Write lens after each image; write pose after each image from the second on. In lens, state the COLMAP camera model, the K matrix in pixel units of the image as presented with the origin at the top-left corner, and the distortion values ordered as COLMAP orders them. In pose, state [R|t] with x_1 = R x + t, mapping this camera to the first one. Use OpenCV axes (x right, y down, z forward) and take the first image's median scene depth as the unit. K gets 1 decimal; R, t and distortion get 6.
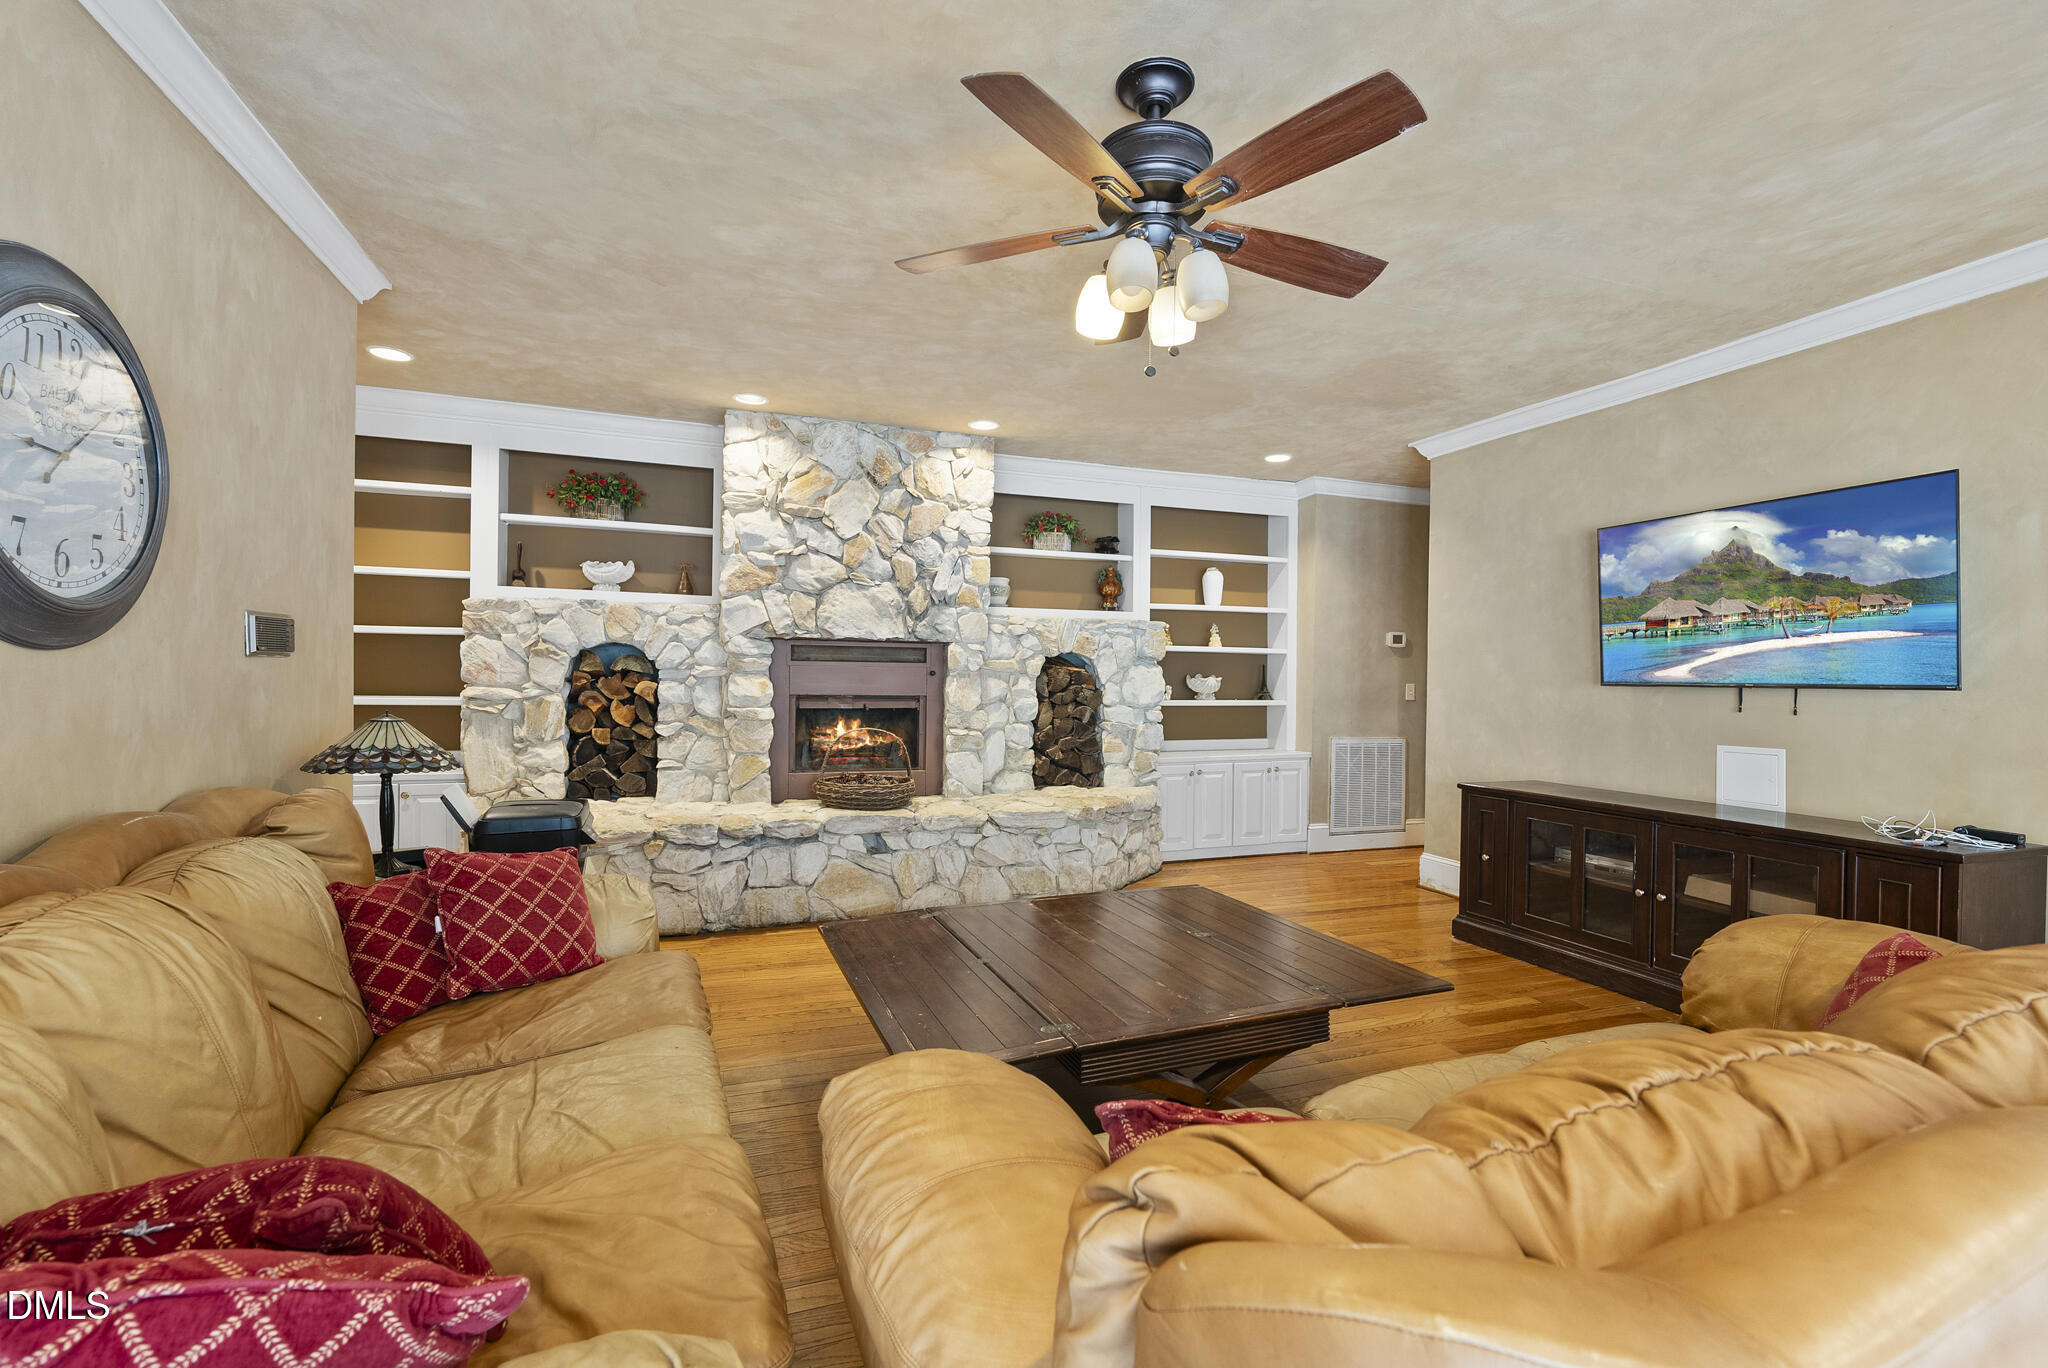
lens RADIAL K [[872.2, 0, 1024.0], [0, 872.2, 684.0], [0, 0, 1]] dist [0.000388, -0.000015]
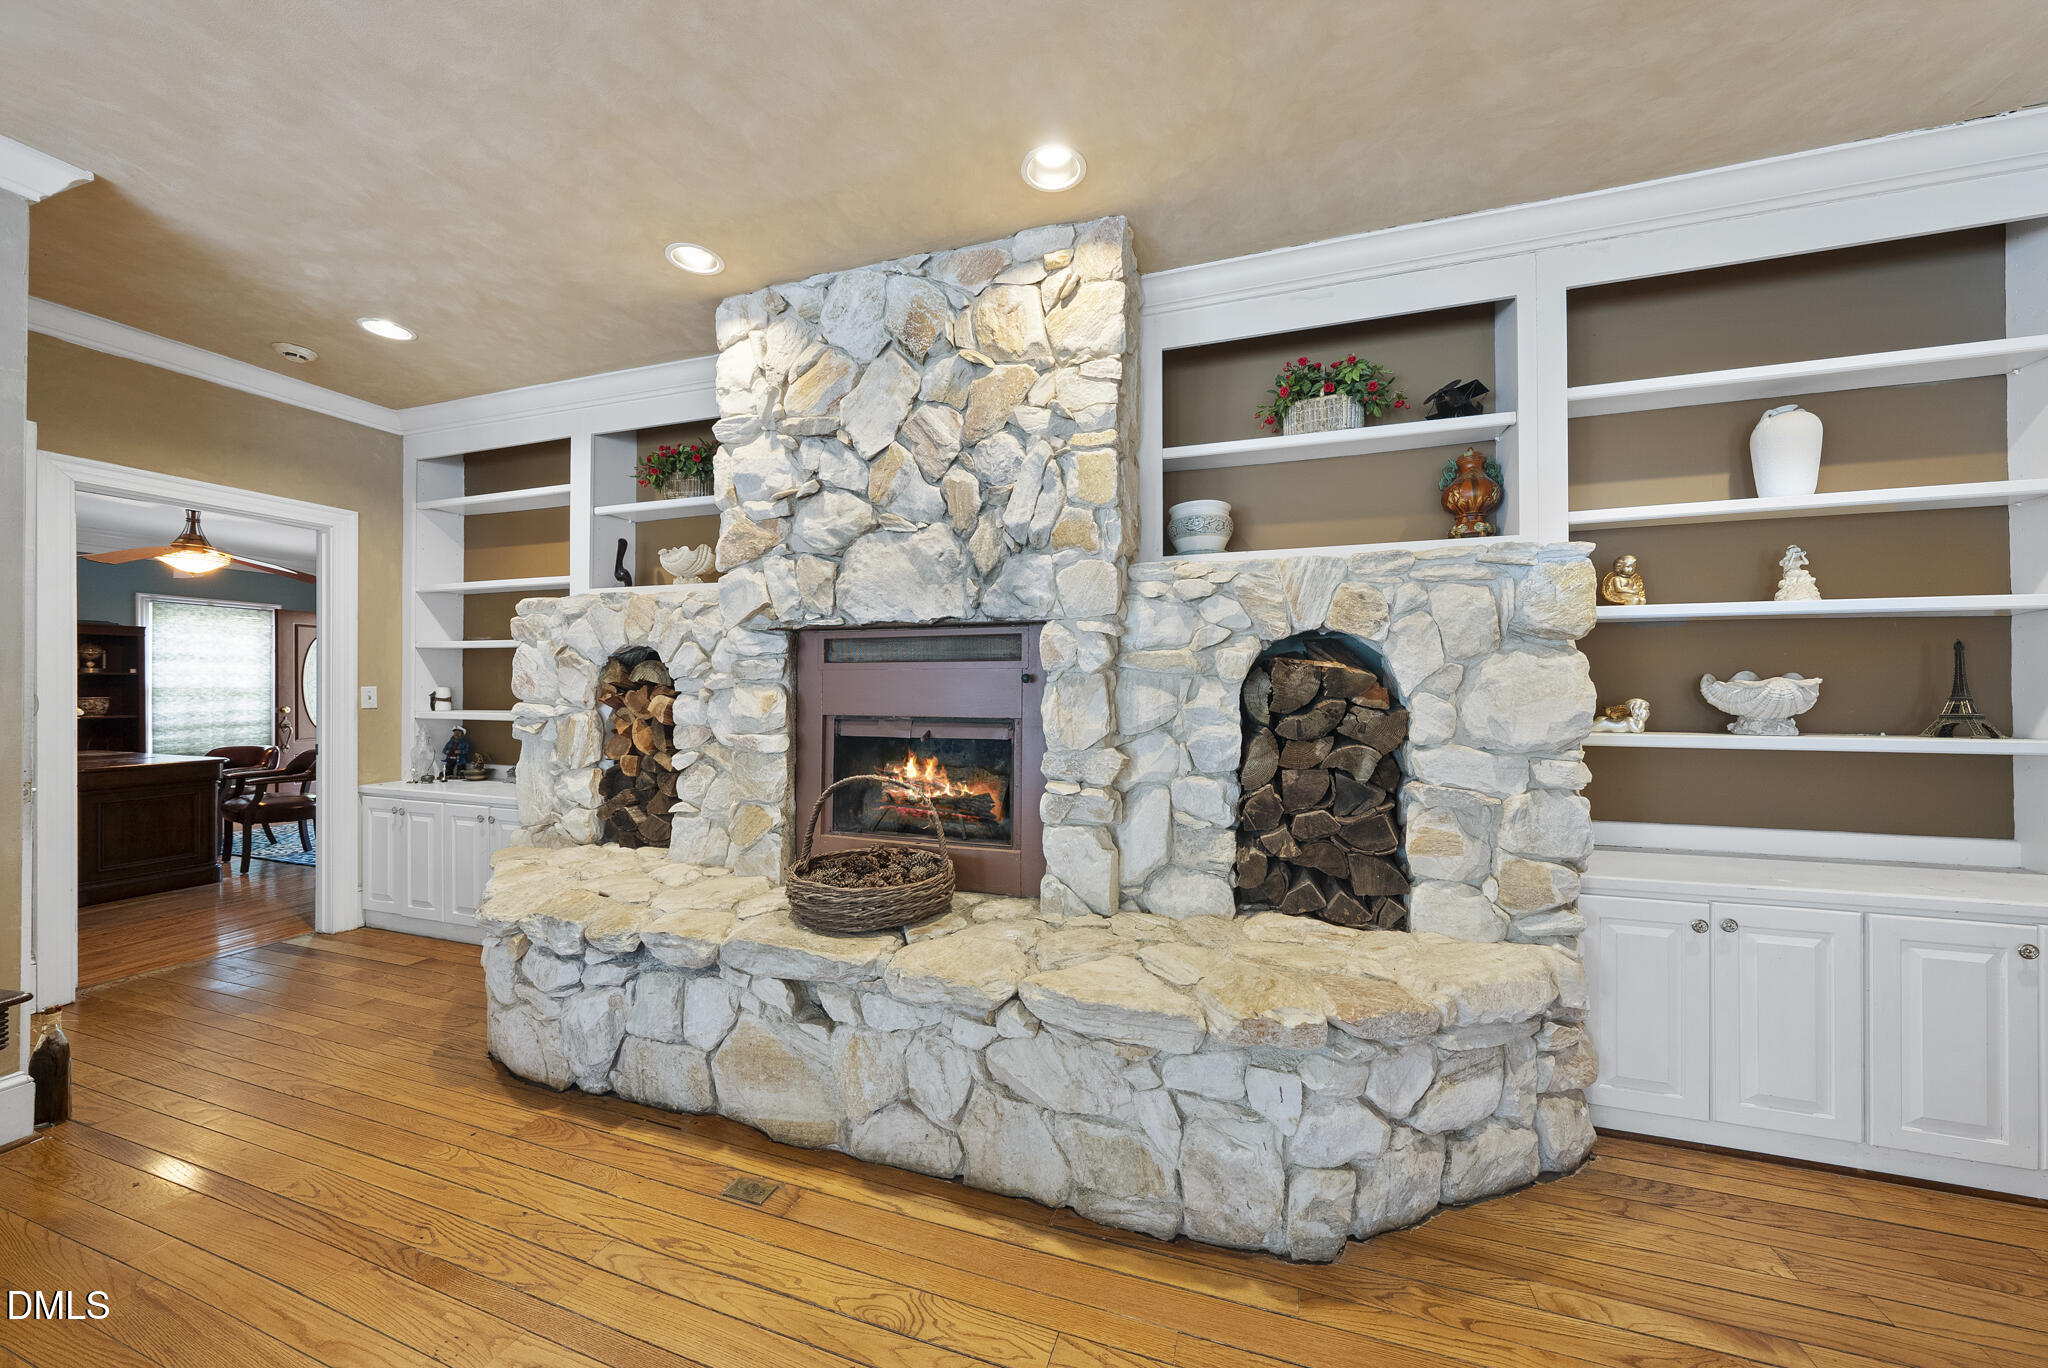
lens RADIAL K [[722.8, 0, 1024.0], [0, 722.8, 684.0], [0, 0, 1]] dist [-0.001029, -0.000023]
pose [[0.782403, -0.013382, -0.622628, 0.188609], [0.004881, 0.999870, -0.015356, -0.001817], [0.622753, 0.008975, 0.782367, 0.668817]]
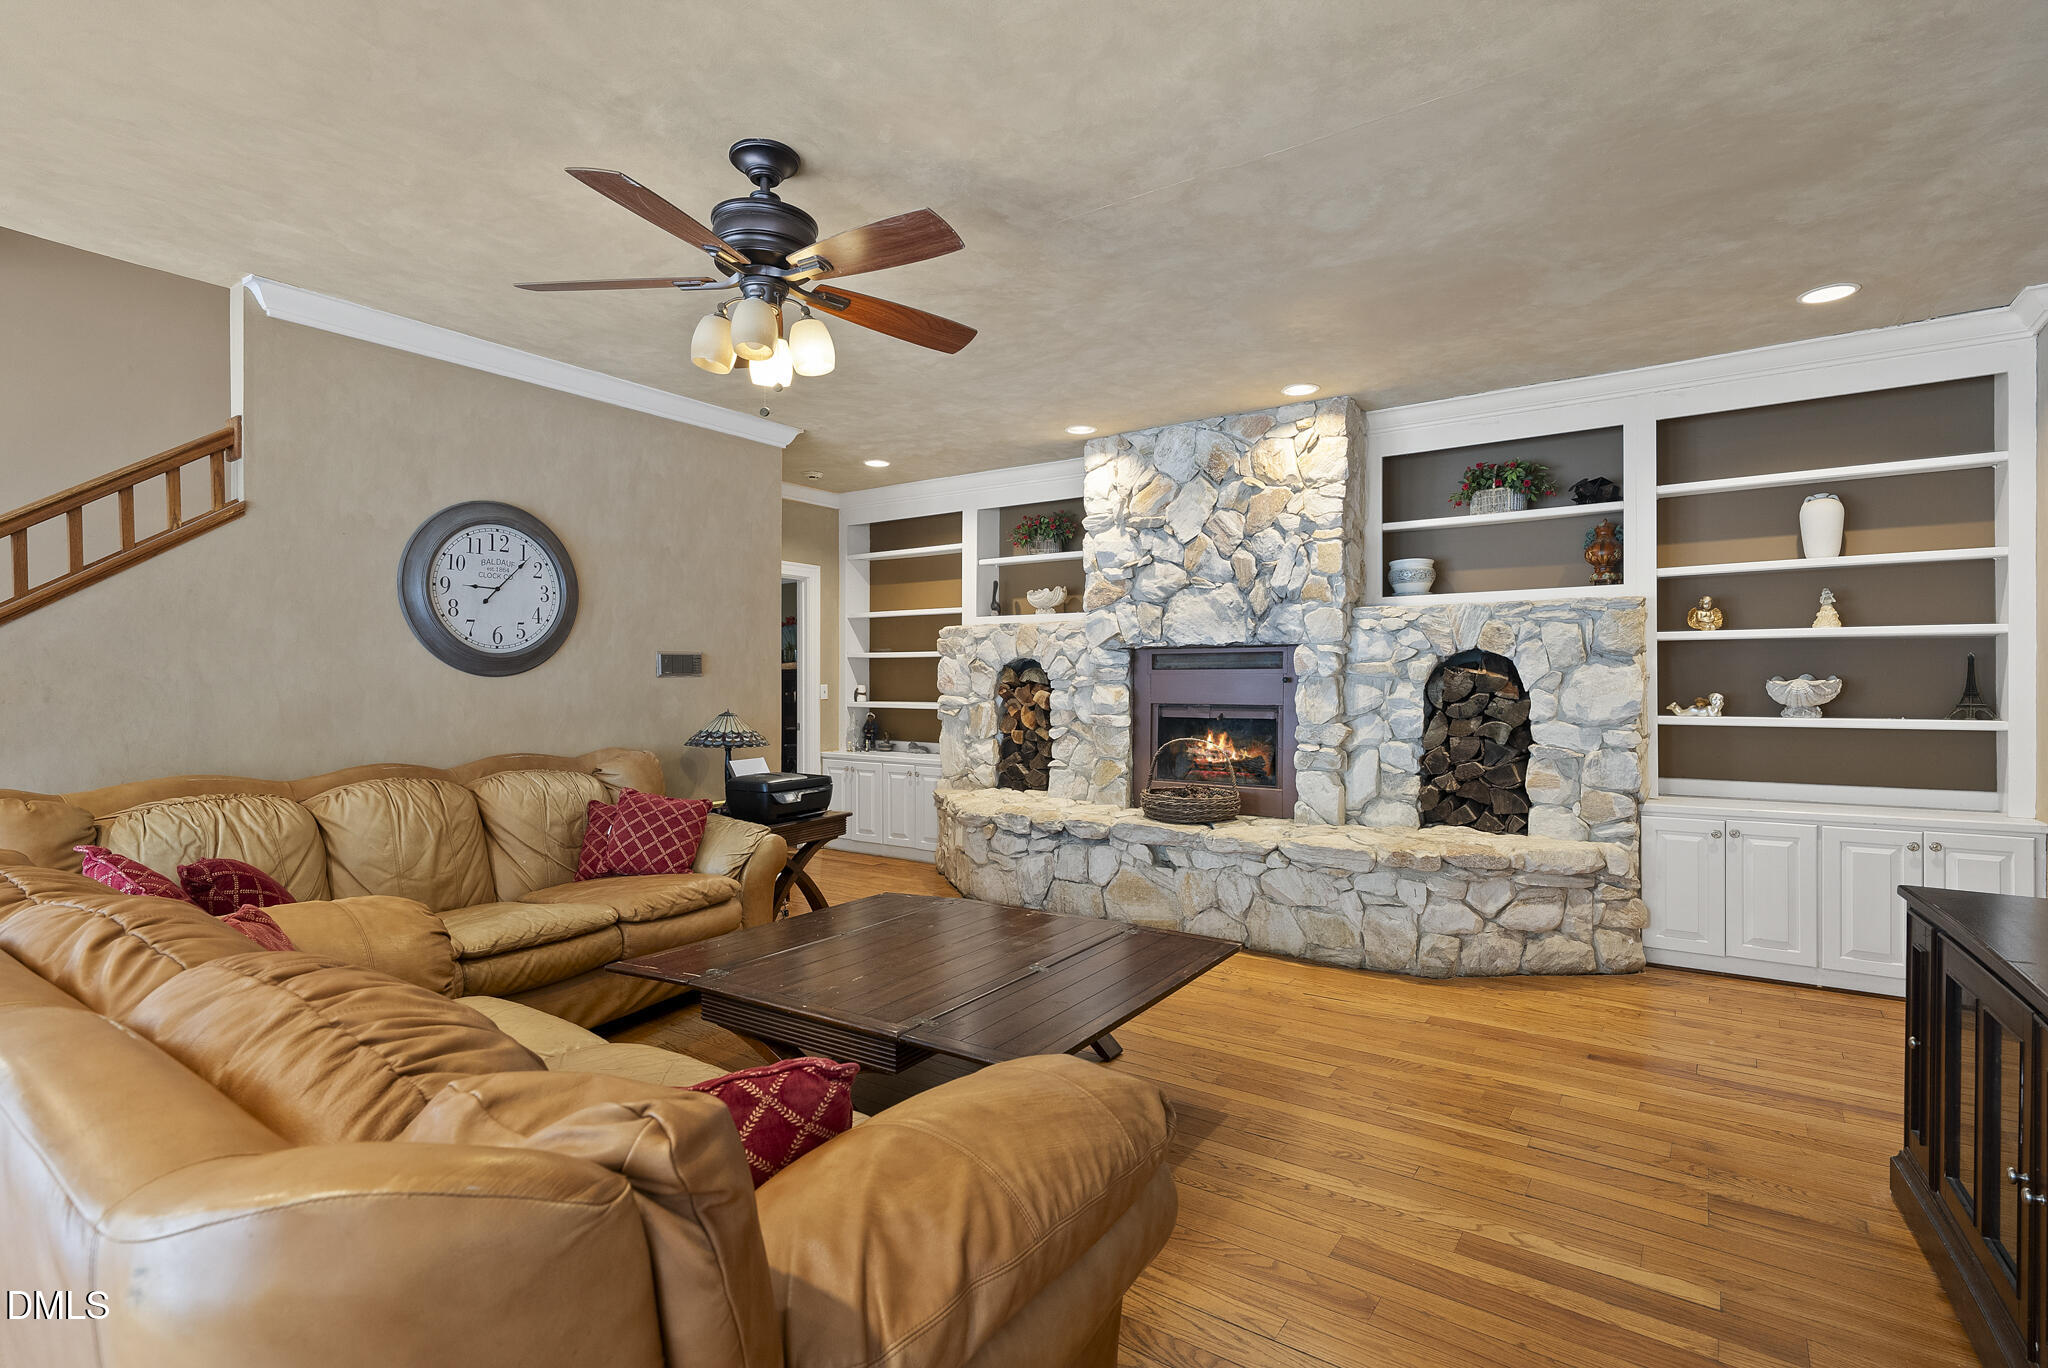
lens RADIAL K [[963.8, 0, 1024.0], [0, 963.8, 684.0], [0, 0, 1]] dist [0.001756, 0.000155]
pose [[0.574601, -0.011305, -0.818355, 0.565786], [0.001339, 0.999916, -0.012873, 0.004137], [0.818432, 0.006301, 0.574568, 0.233322]]
